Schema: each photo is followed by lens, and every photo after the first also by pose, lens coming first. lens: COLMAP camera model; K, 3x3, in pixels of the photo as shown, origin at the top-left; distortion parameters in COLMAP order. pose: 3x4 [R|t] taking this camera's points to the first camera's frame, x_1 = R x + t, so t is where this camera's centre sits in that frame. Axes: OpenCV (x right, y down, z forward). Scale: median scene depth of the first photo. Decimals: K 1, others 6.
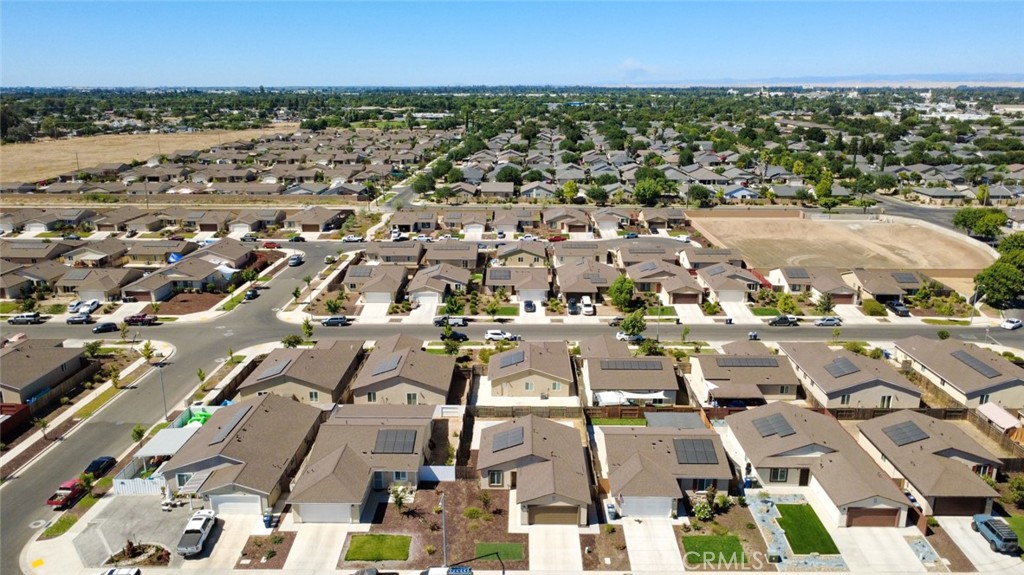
lens RADIAL K [[745.6, 0, 511.9], [0, 745.6, 291.6], [0, 0, 1]] dist [-0.005246, 0.010096]
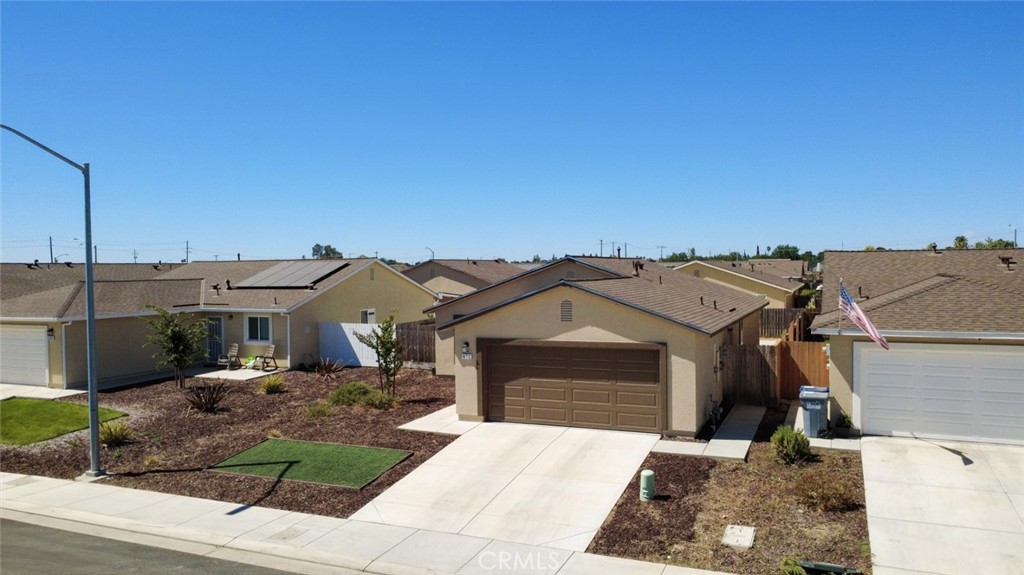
lens RADIAL K [[745.6, 0, 516.8], [0, 745.6, 288.6], [0, 0, 1]] dist [-0.005246, 0.010096]
pose [[0.923908, 0.000368, -0.382613, 0.131117], [-0.092326, 0.970664, -0.222007, 0.307542], [0.371307, 0.240439, 0.896839, 0.706102]]
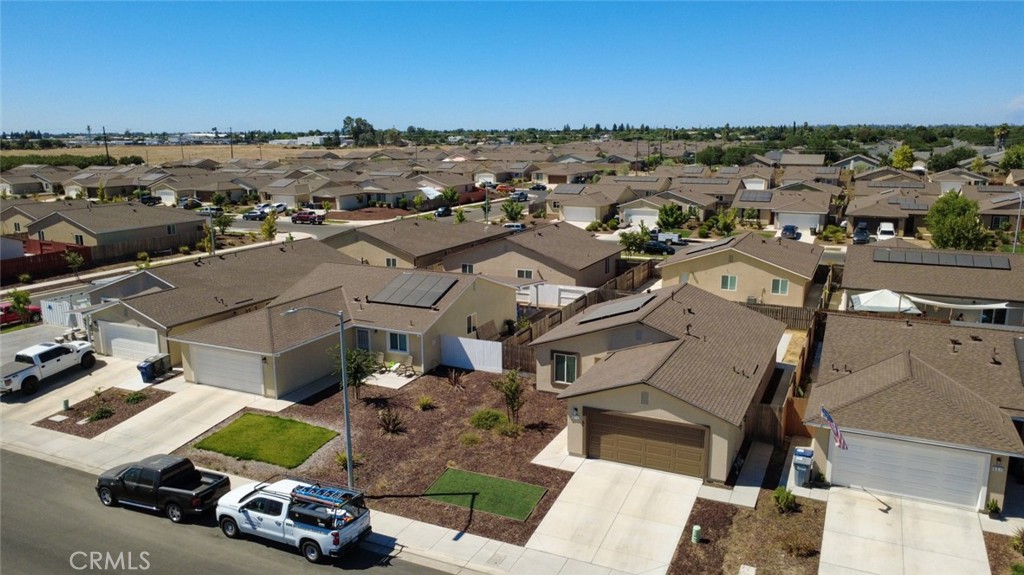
lens RADIAL K [[745.6, 0, 517.3], [0, 745.6, 290.8], [0, 0, 1]] dist [-0.005246, 0.010096]
pose [[0.909444, 0.082173, -0.407626, 0.142718], [-0.106882, 0.993539, -0.038174, 0.226450], [0.401856, 0.078285, 0.912351, 0.560931]]
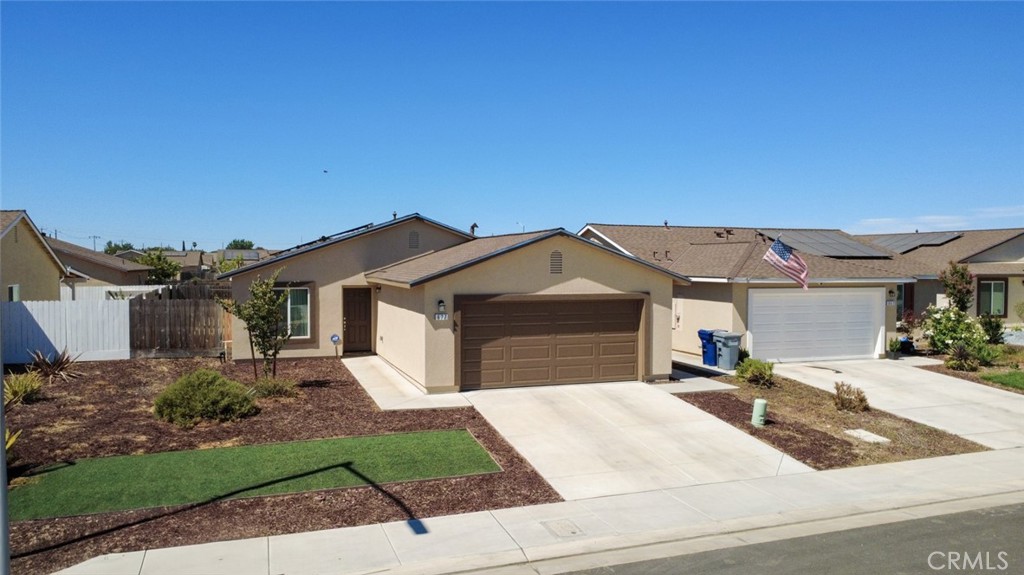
lens RADIAL K [[745.6, 0, 510.2], [0, 745.6, 282.9], [0, 0, 1]] dist [-0.005246, 0.010096]
pose [[0.937825, -0.005827, 0.347059, -0.041582], [0.090542, 0.969351, -0.228389, 0.316717], [-0.335091, 0.245612, 0.909609, 0.728537]]
